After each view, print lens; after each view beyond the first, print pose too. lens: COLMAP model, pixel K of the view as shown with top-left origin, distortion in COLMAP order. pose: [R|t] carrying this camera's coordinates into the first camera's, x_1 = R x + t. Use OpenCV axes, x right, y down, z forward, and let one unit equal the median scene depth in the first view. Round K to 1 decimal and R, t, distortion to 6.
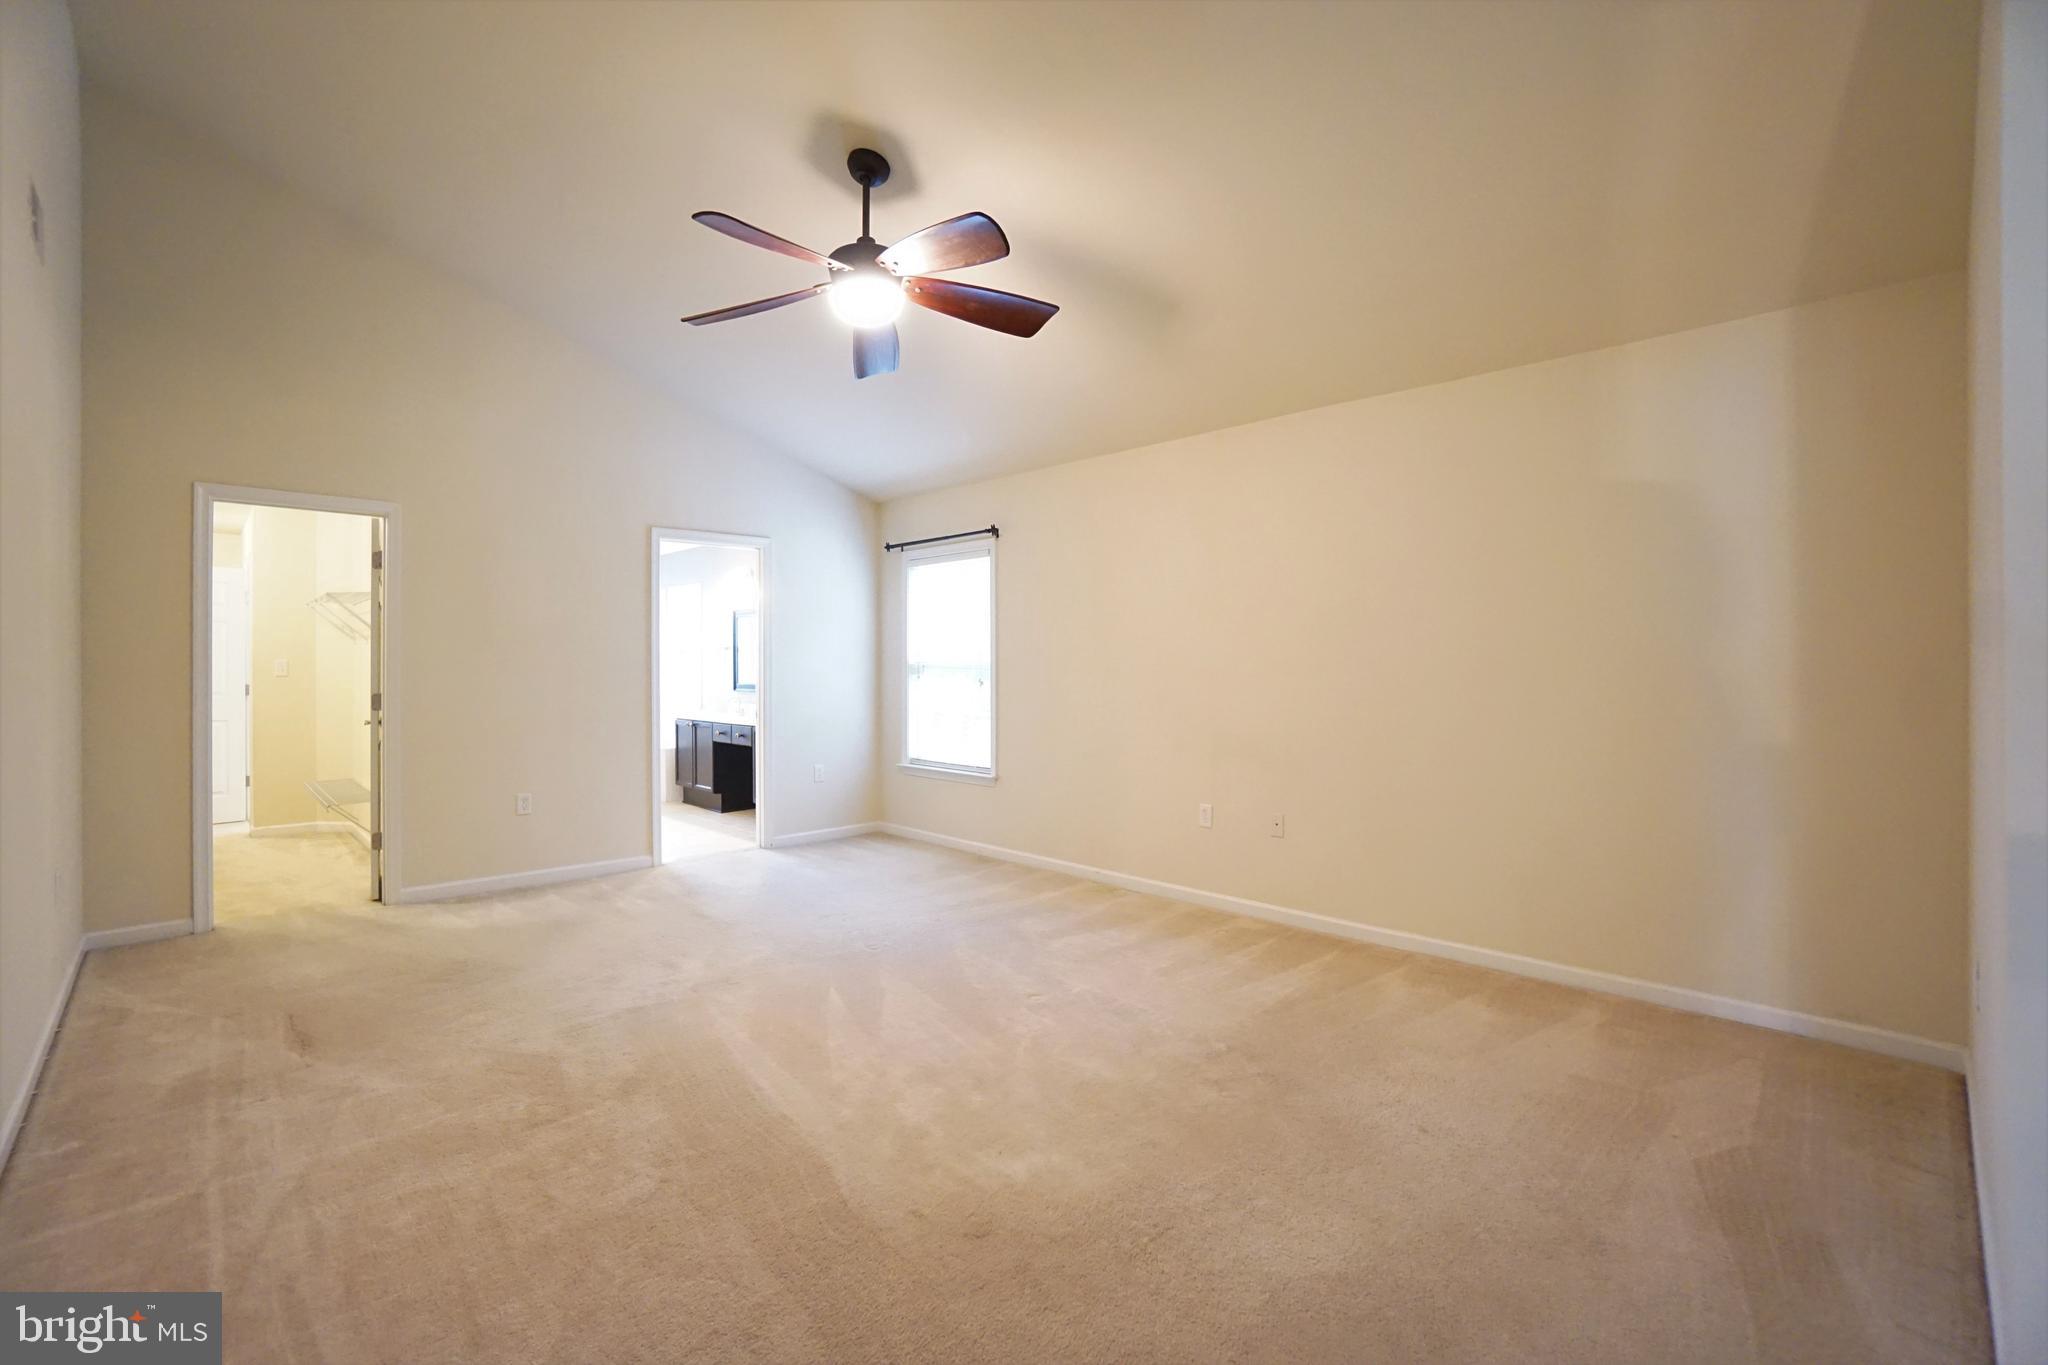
lens RADIAL K [[904.1, 0, 995.3], [0, 904.1, 671.6], [0, 0, 1]] dist [-0.059076, 0.019686]
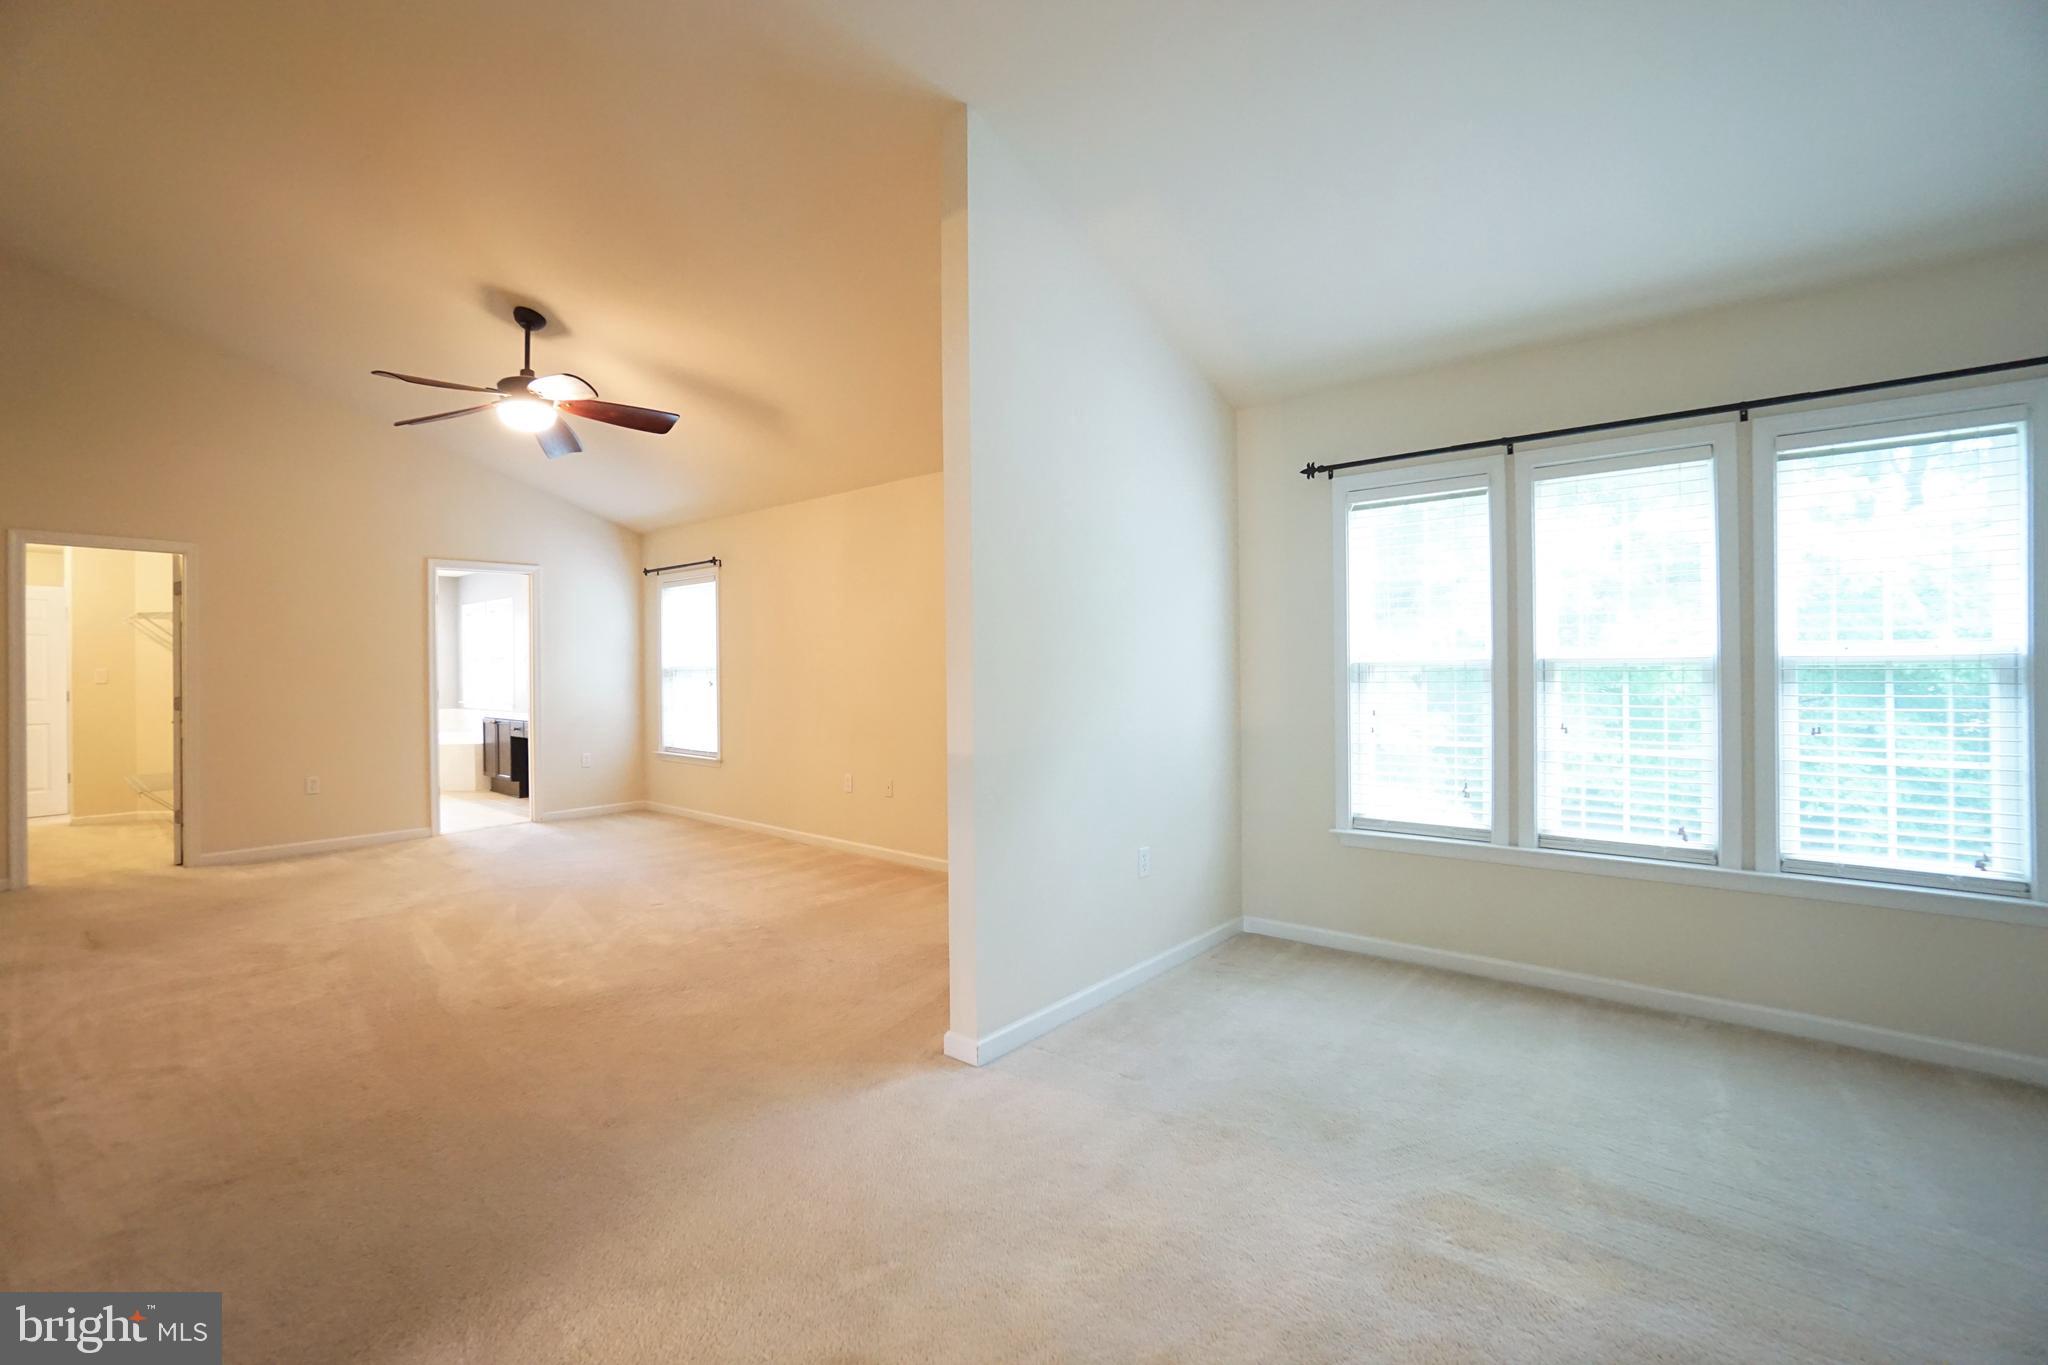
lens RADIAL K [[903.0, 0, 1005.1], [0, 903.0, 671.0], [0, 0, 1]] dist [-0.061237, 0.020573]
pose [[0.994227, -0.007217, 0.107050, 0.307435], [0.007405, 0.999972, -0.001360, -0.000300], [-0.107038, 0.002145, 0.994253, -0.319159]]
